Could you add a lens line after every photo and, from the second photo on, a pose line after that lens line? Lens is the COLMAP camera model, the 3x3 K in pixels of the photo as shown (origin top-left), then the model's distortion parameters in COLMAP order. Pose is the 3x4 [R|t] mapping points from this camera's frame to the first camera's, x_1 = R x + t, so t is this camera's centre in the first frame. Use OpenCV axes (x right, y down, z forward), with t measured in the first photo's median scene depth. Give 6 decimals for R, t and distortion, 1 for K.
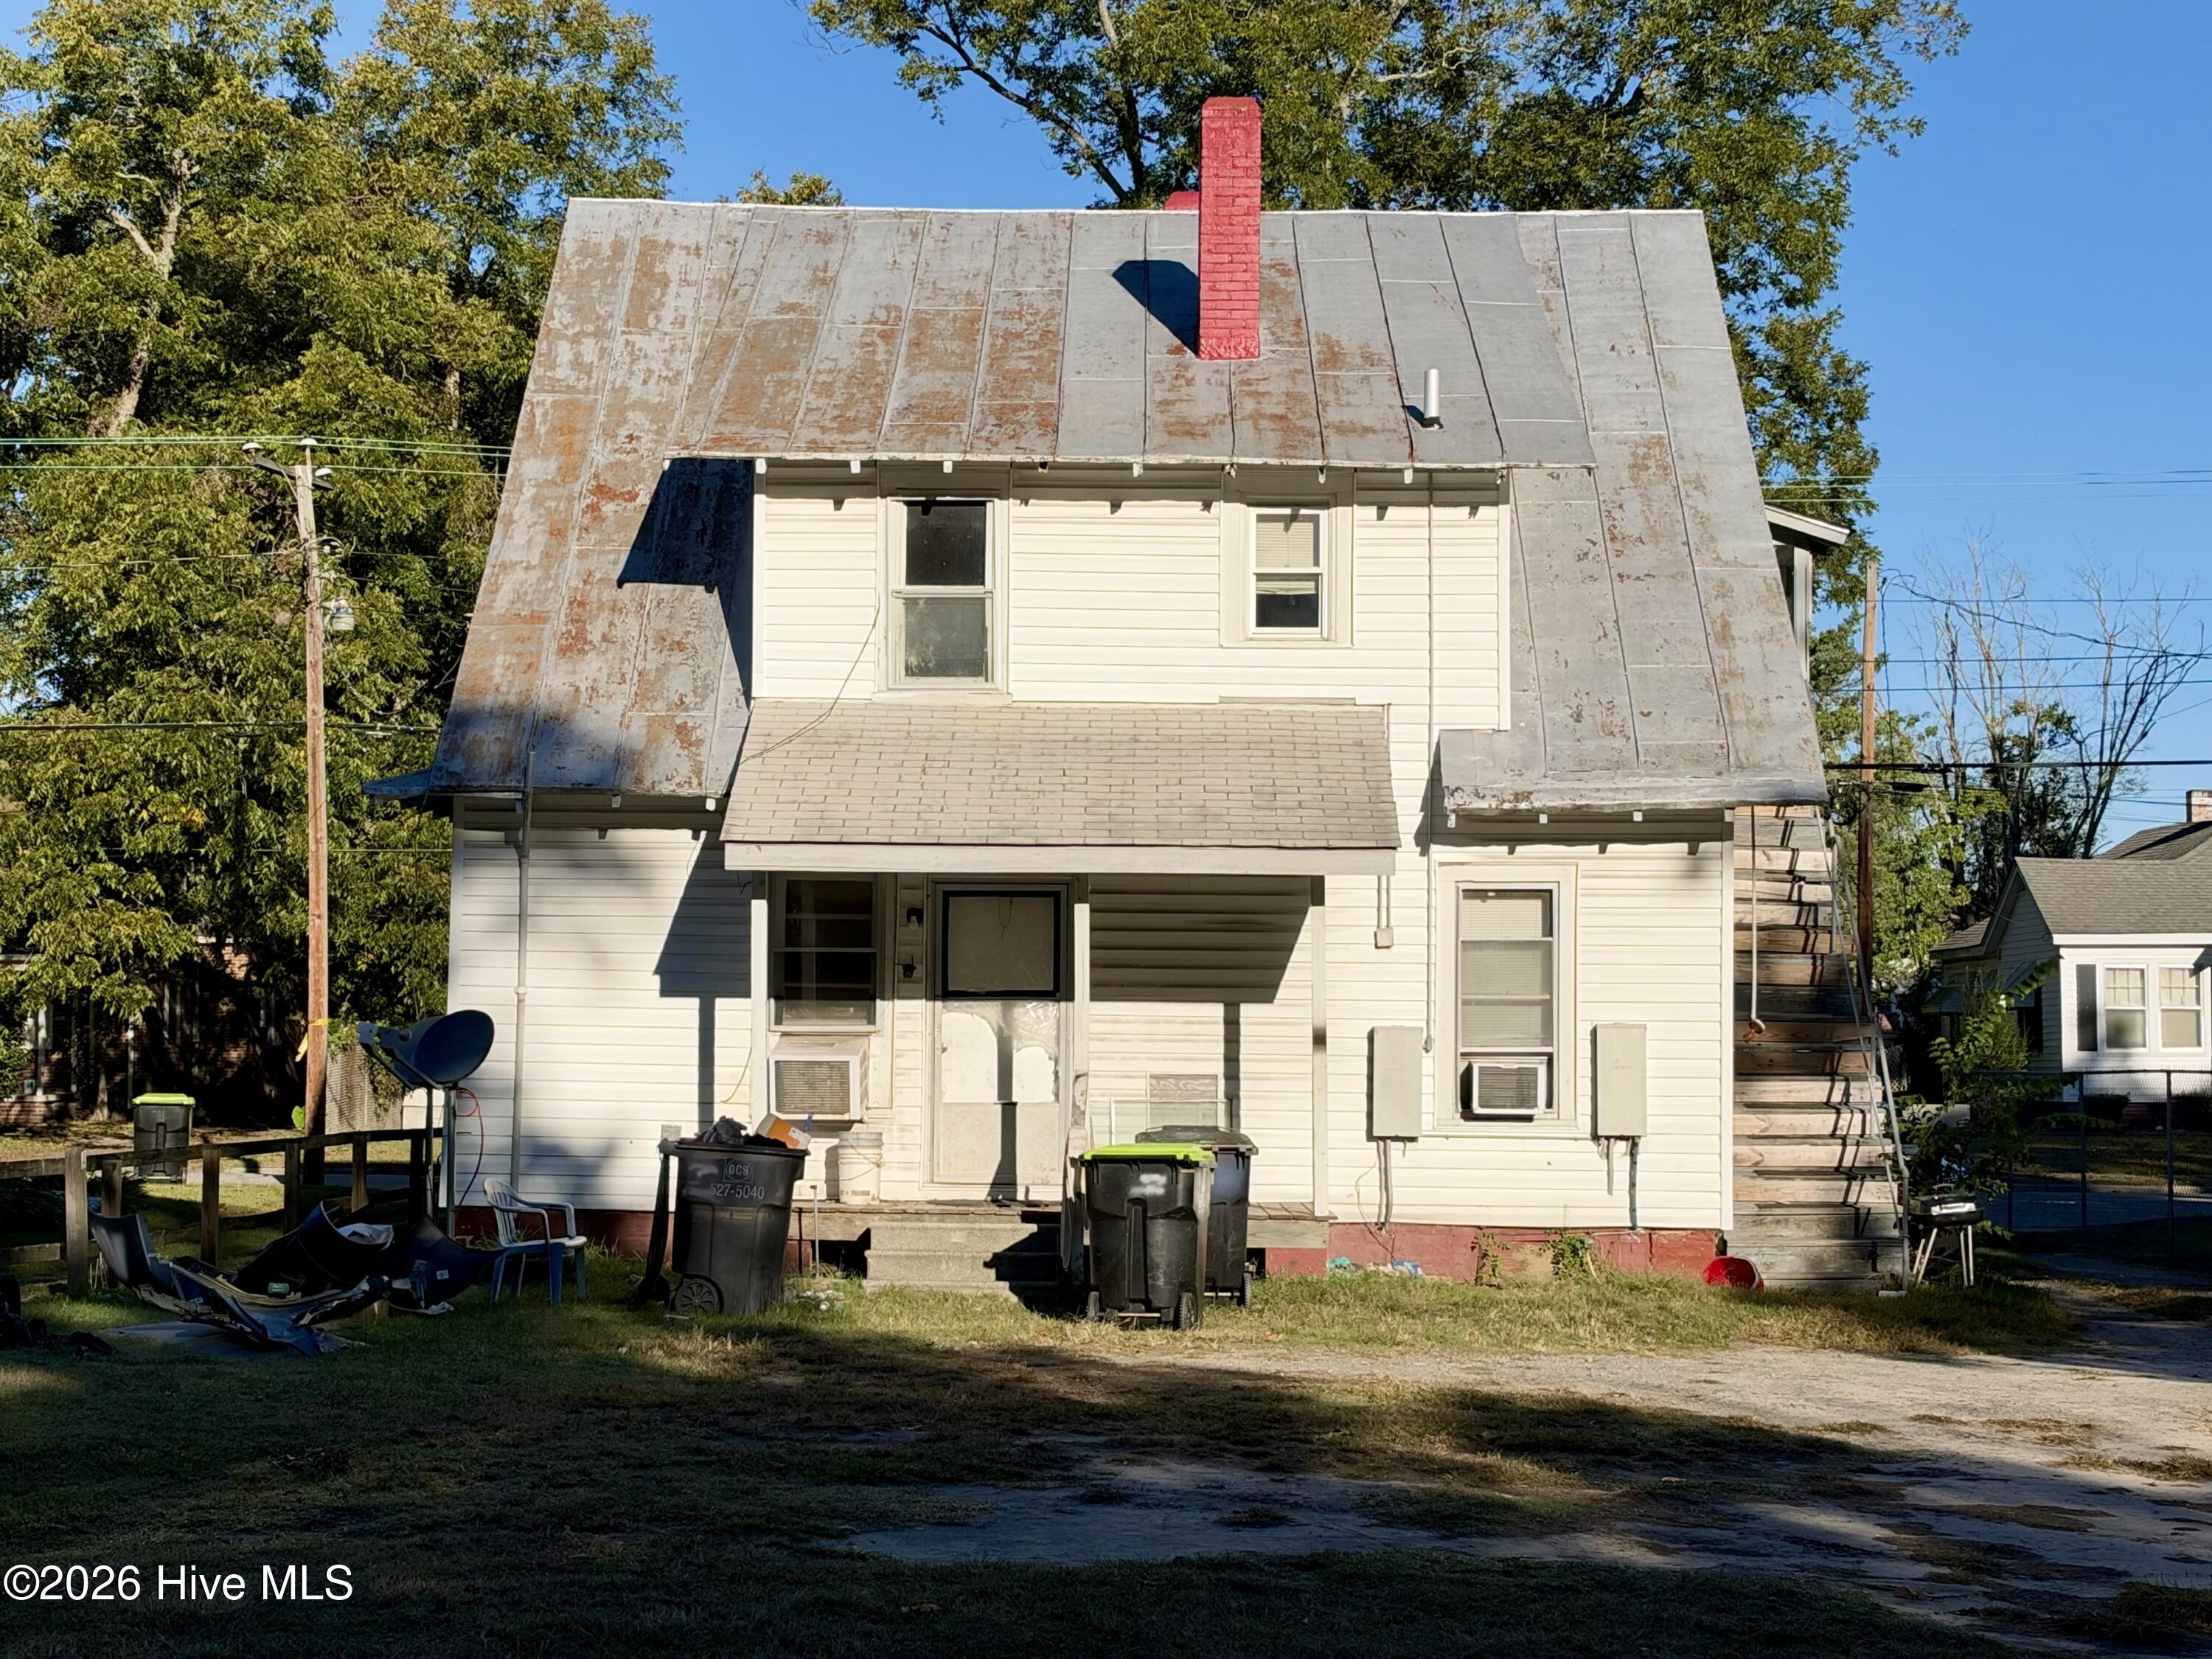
lens RADIAL K [[3793.9, 0, 1100.5], [0, 3793.9, 838.3], [0, 0, 1]] dist [0.201989, 0.000000]
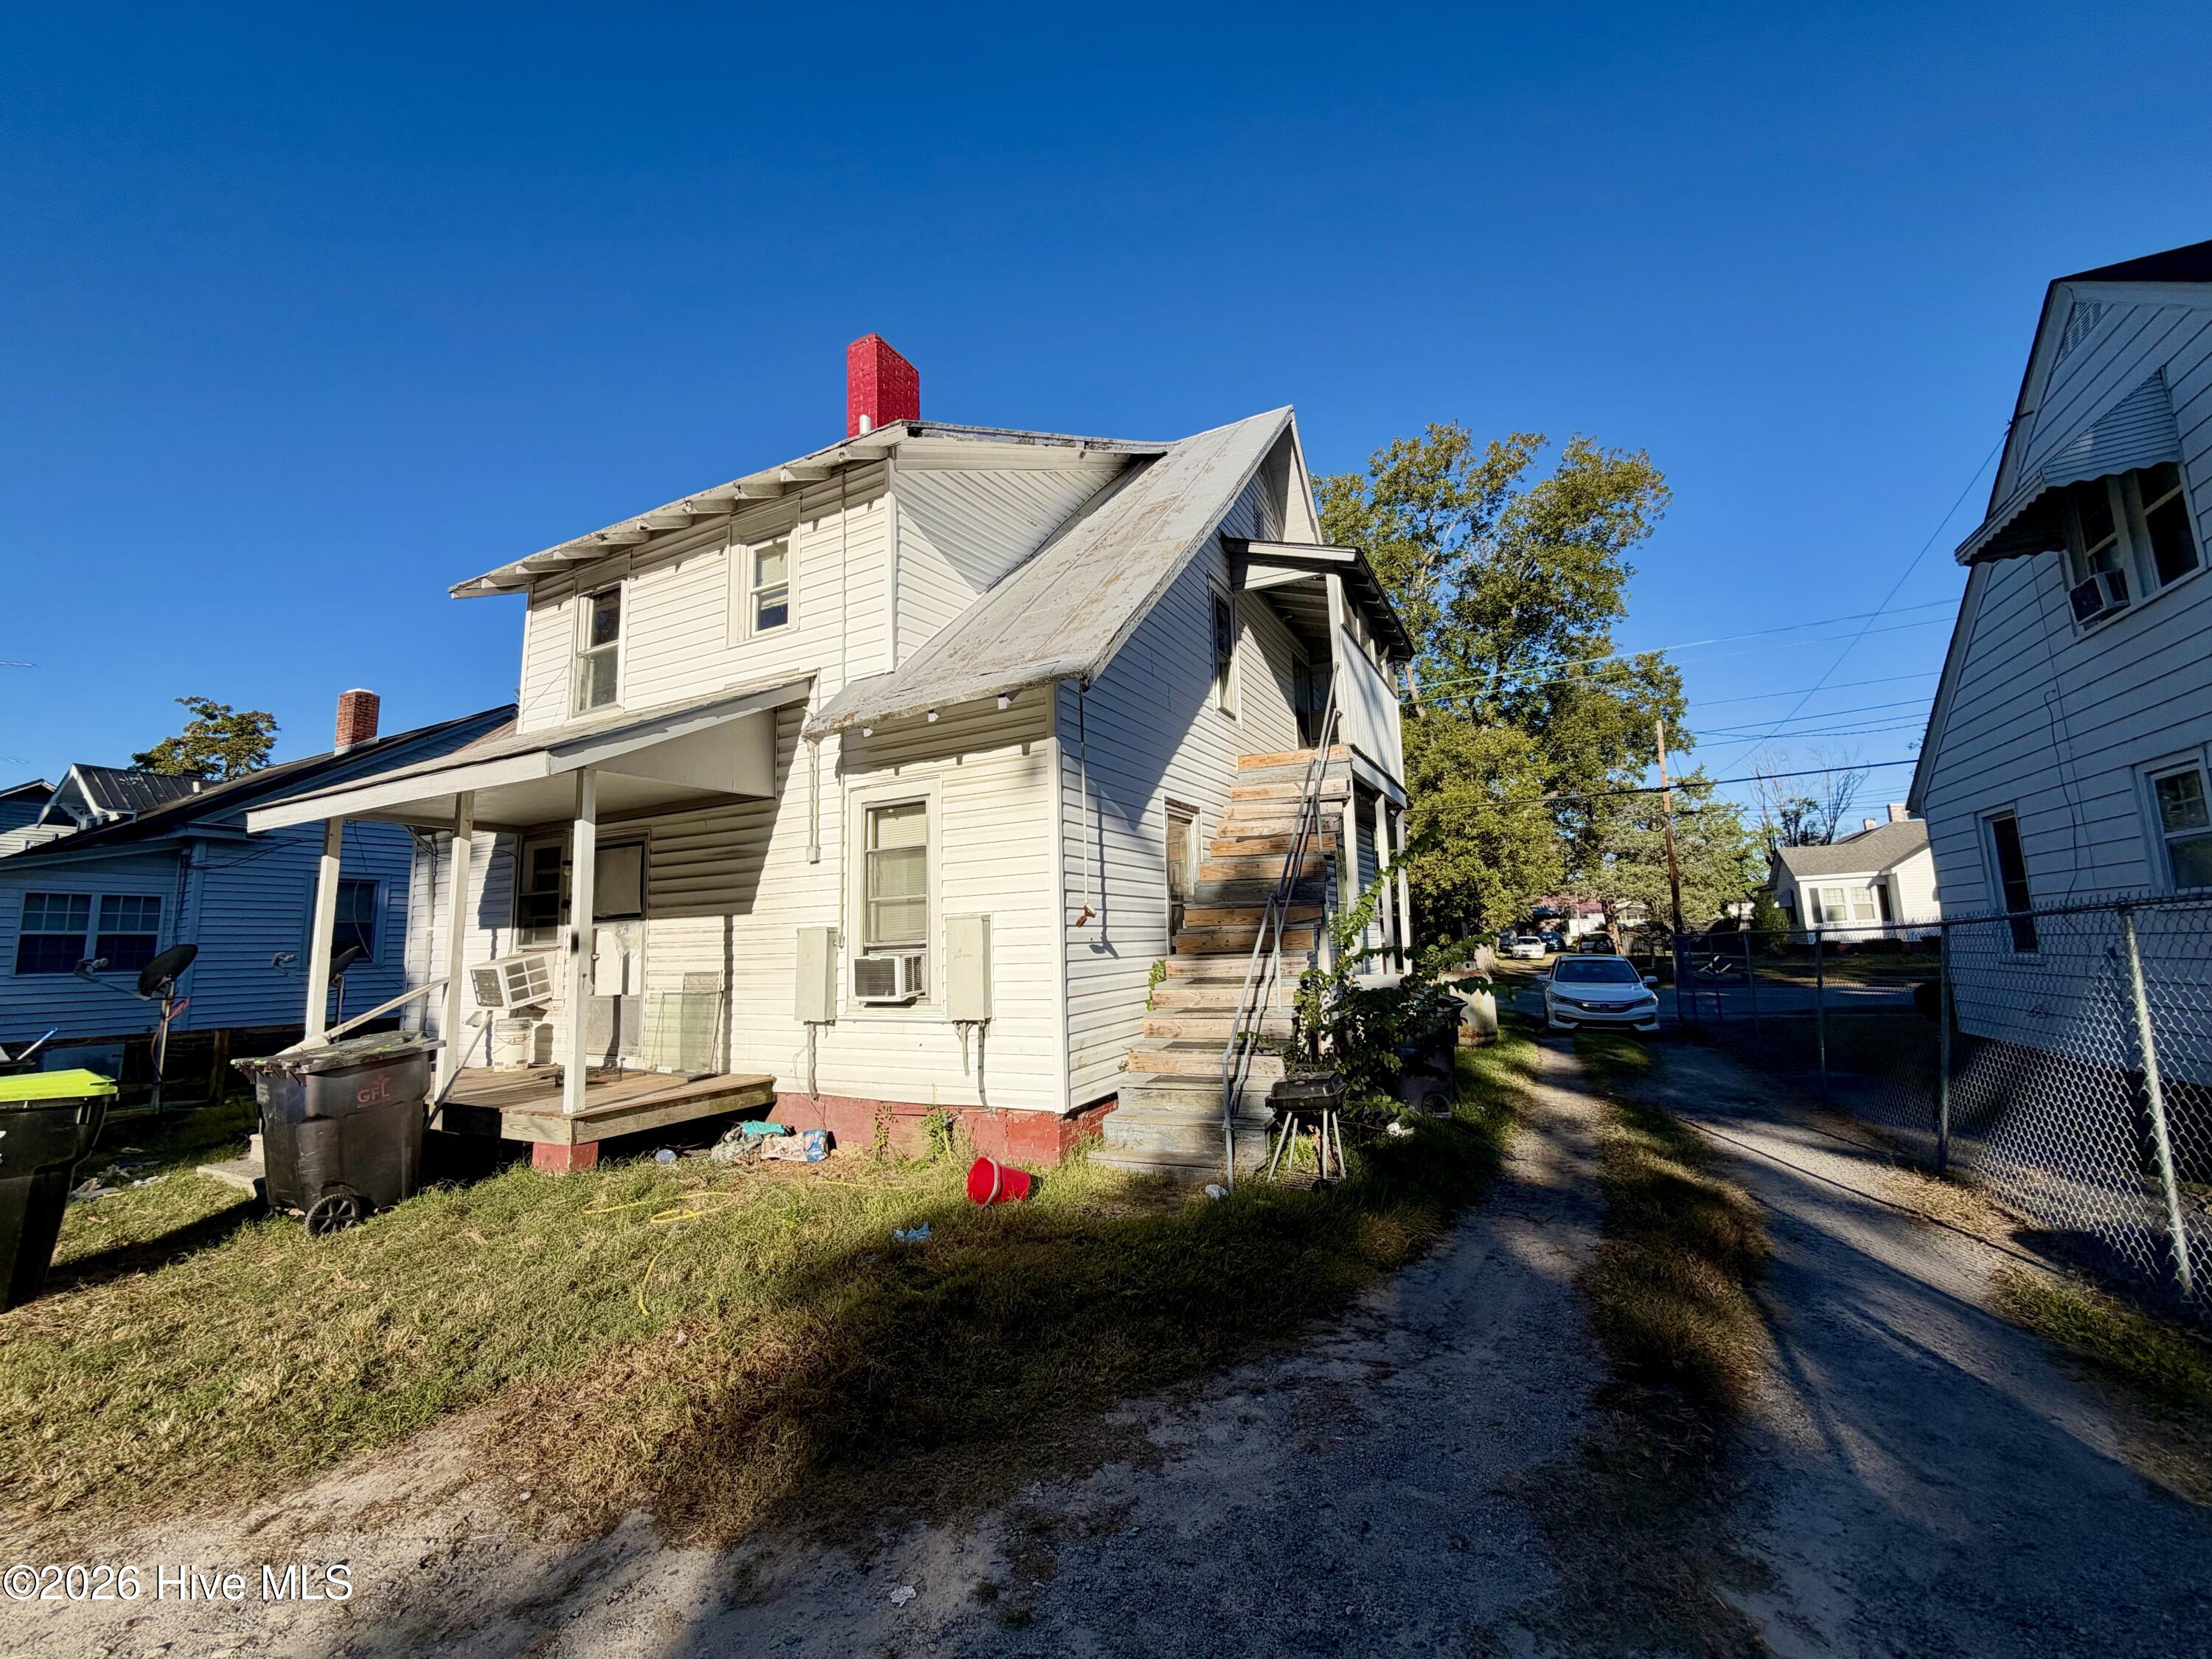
lens RADIAL K [[887.7, 0, 1105.6], [0, 887.7, 820.2], [0, 0, 1]] dist [0.001015, -0.000220]
pose [[0.894590, -0.097365, -0.436152, 0.283073], [0.060536, 0.993384, -0.097593, 0.048571], [0.442769, 0.060903, 0.894565, 0.785248]]
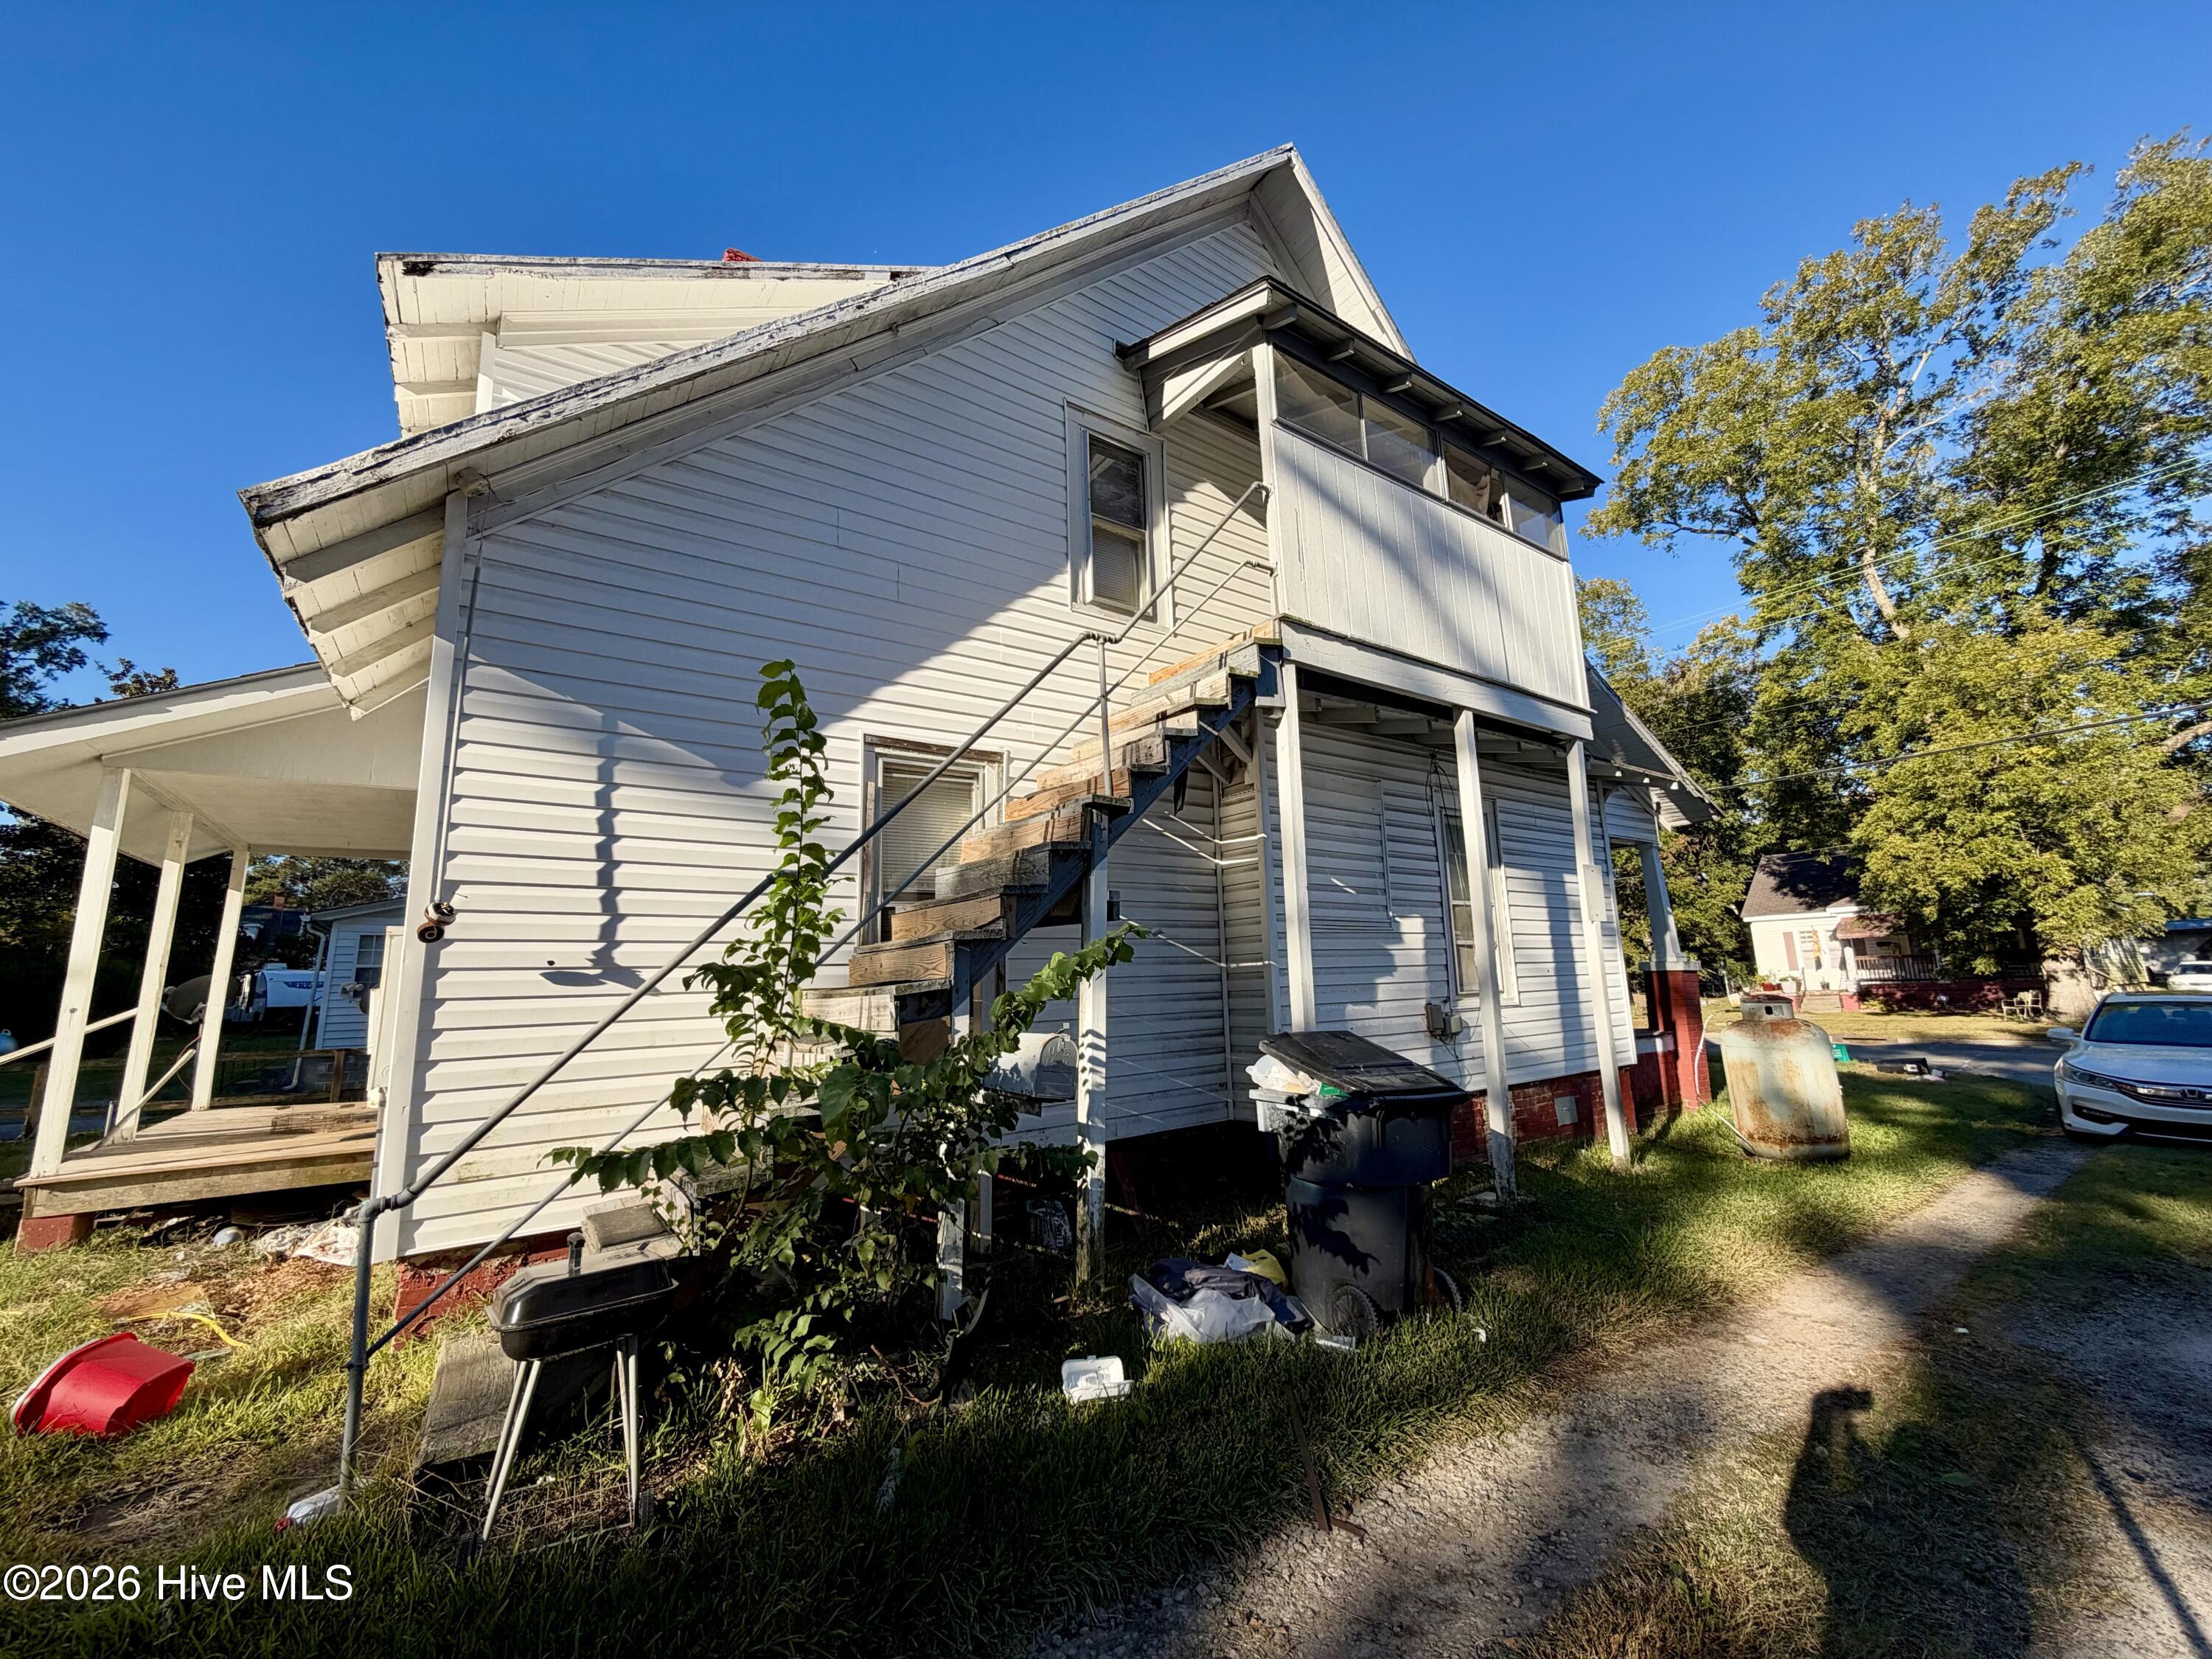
lens RADIAL K [[887.7, 0, 1110.2], [0, 887.7, 816.3], [0, 0, 1]] dist [0.001015, -0.000220]
pose [[0.590247, -0.178538, -0.787231, 0.349640], [0.073274, 0.983058, -0.168011, 0.065916], [0.803890, 0.041485, 0.593329, 1.002654]]
